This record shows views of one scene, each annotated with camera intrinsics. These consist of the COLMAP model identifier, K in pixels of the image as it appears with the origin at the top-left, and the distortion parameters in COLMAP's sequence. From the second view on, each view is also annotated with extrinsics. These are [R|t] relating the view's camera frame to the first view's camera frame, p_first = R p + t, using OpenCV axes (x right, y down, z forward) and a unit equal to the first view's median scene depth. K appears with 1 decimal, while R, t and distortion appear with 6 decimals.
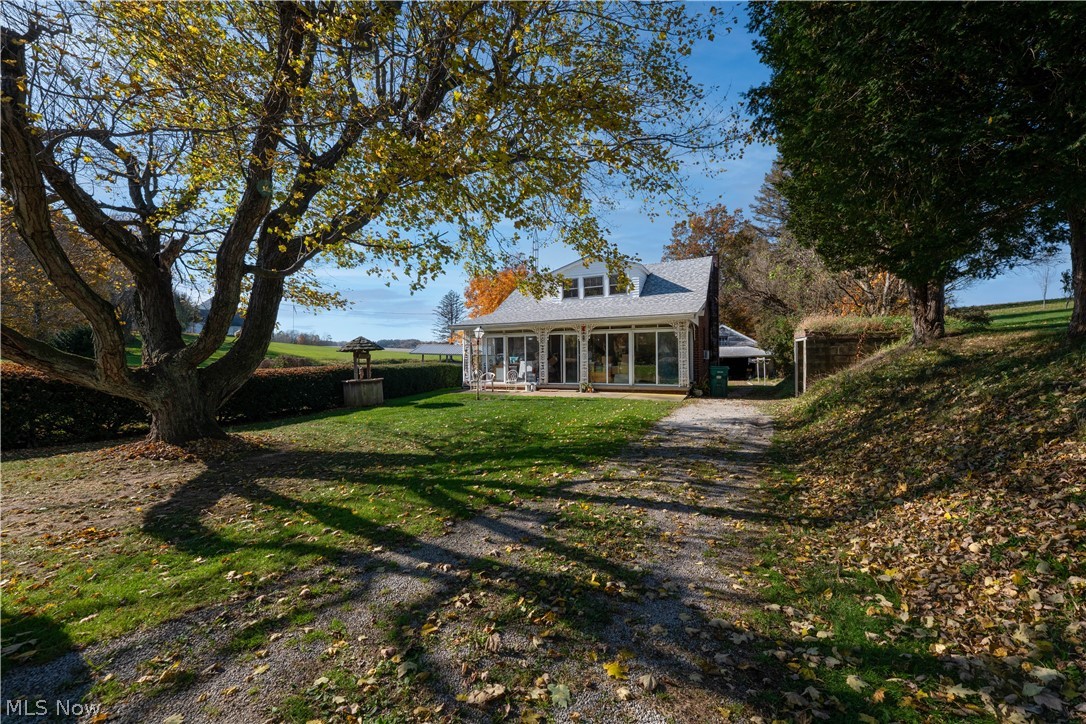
lens RADIAL K [[441.9, 0, 545.3], [0, 441.9, 362.2], [0, 0, 1]] dist [0.002371, 0.000133]
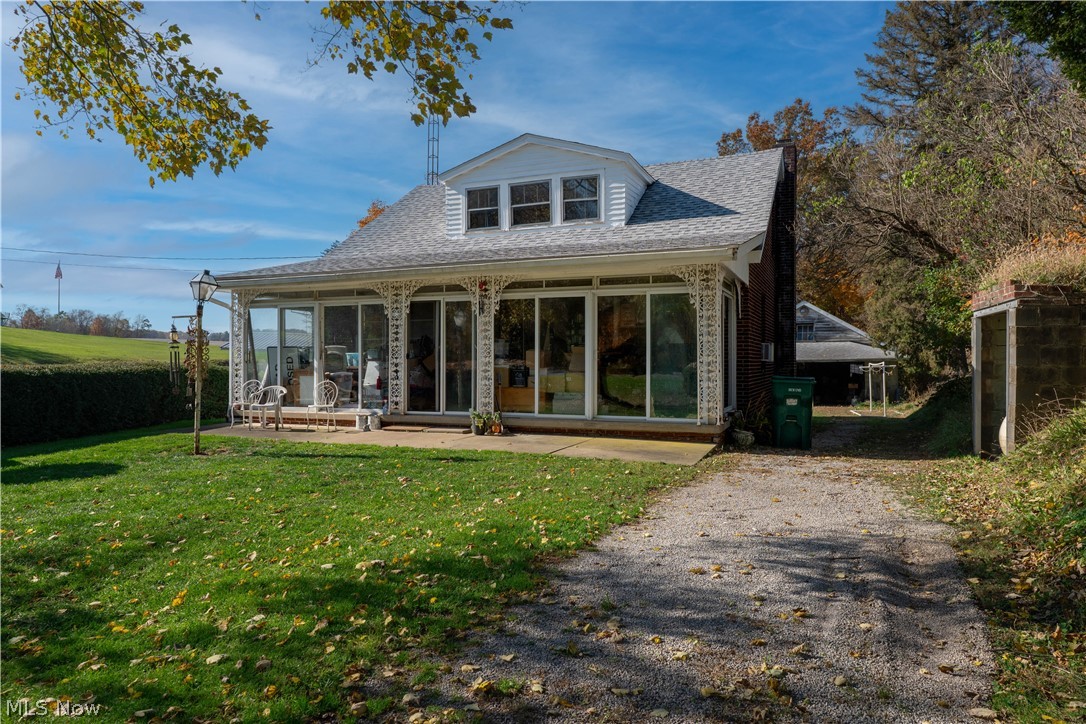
lens RADIAL K [[734.4, 0, 541.2], [0, 734.4, 363.7], [0, 0, 1]] dist [0.000155, -0.000747]
pose [[0.999257, 0.010846, 0.036983, 0.109401], [-0.010519, 0.999904, -0.009030, 0.005111], [-0.037077, 0.008634, 0.999275, 0.264571]]
